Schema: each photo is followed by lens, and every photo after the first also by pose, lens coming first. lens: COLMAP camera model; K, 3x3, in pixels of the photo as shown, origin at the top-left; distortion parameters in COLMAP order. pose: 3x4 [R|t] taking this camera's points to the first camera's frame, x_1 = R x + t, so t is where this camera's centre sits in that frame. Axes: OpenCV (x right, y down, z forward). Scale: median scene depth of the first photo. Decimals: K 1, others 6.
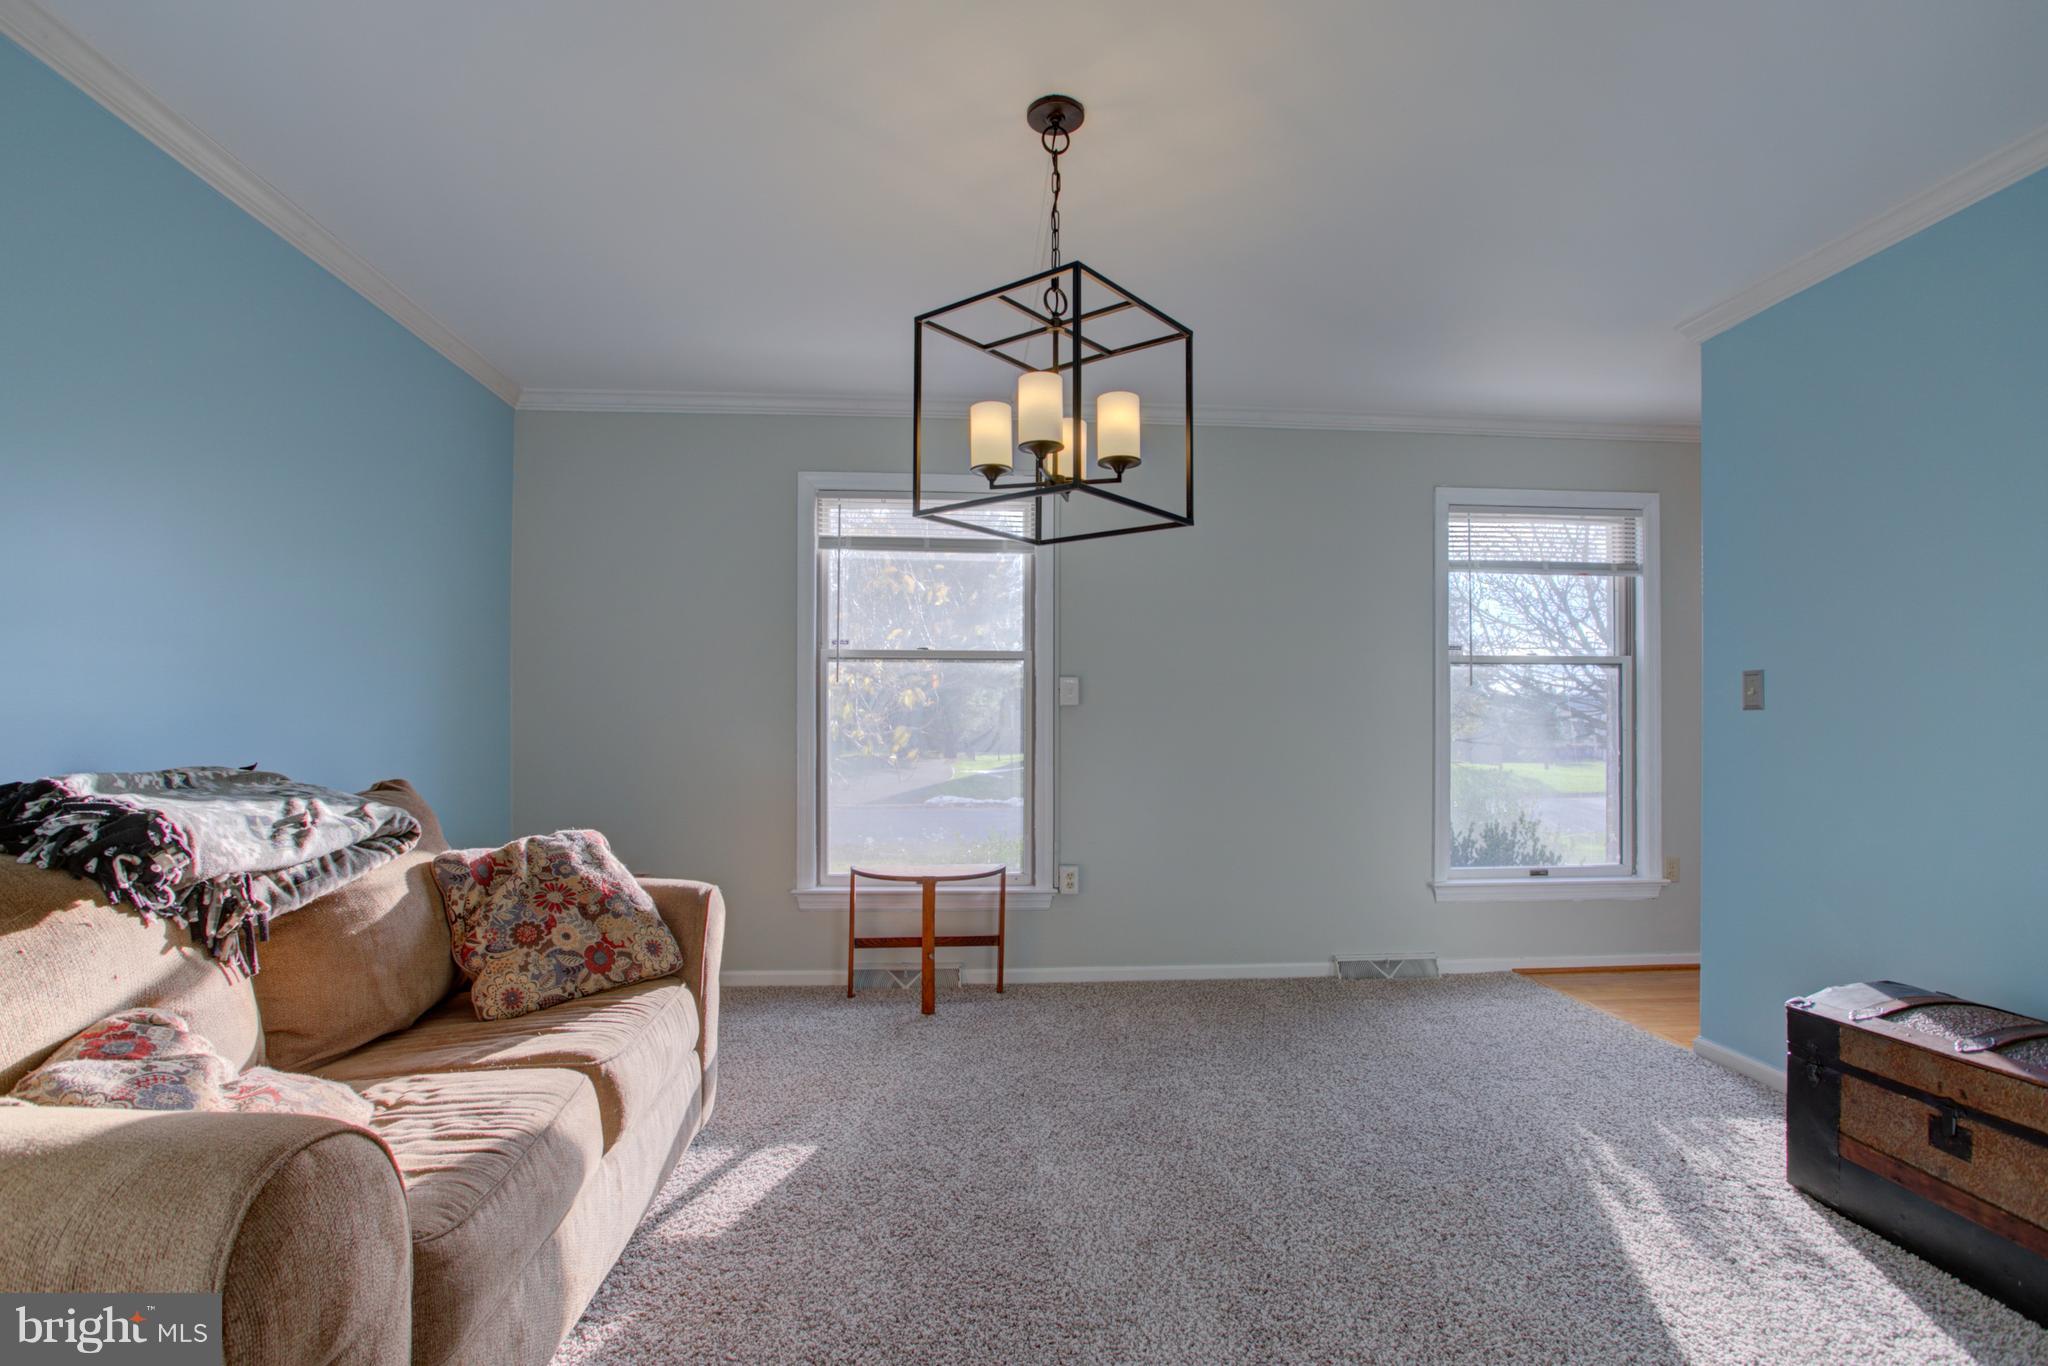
lens RADIAL K [[1002.6, 0, 1015.3], [0, 1002.6, 716.9], [0, 0, 1]] dist [-0.054563, 0.029056]
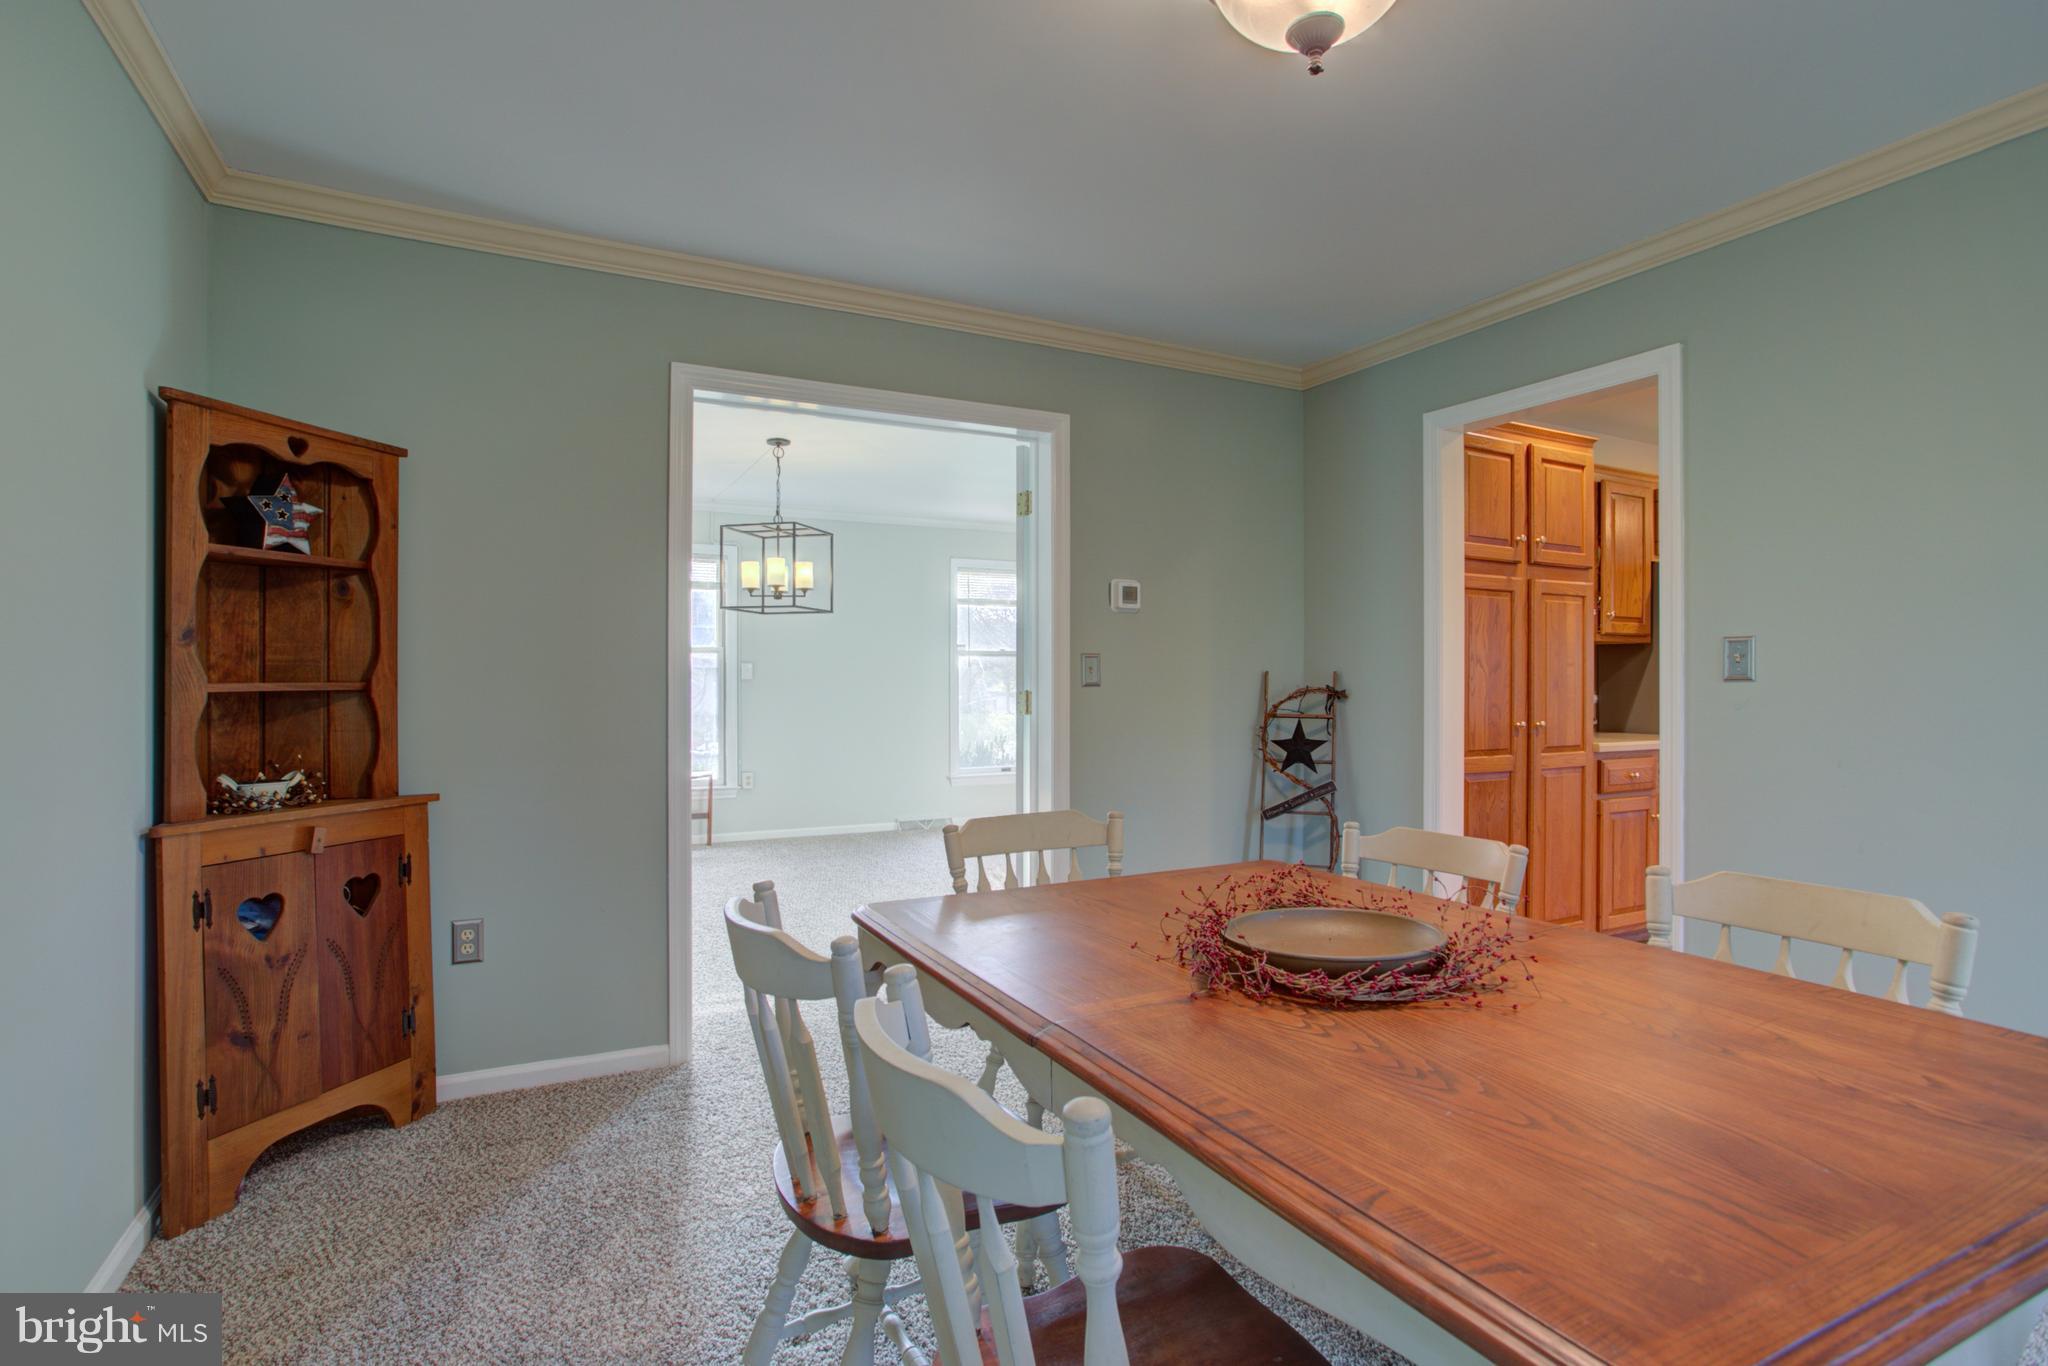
lens RADIAL K [[1002.6, 0, 1015.3], [0, 1002.6, 716.9], [0, 0, 1]] dist [-0.054563, 0.029056]
pose [[0.918701, -0.012594, 0.394752, -0.206688], [-0.006812, 0.998837, 0.047722, -0.032380], [-0.394895, -0.046531, 0.917547, -0.777580]]
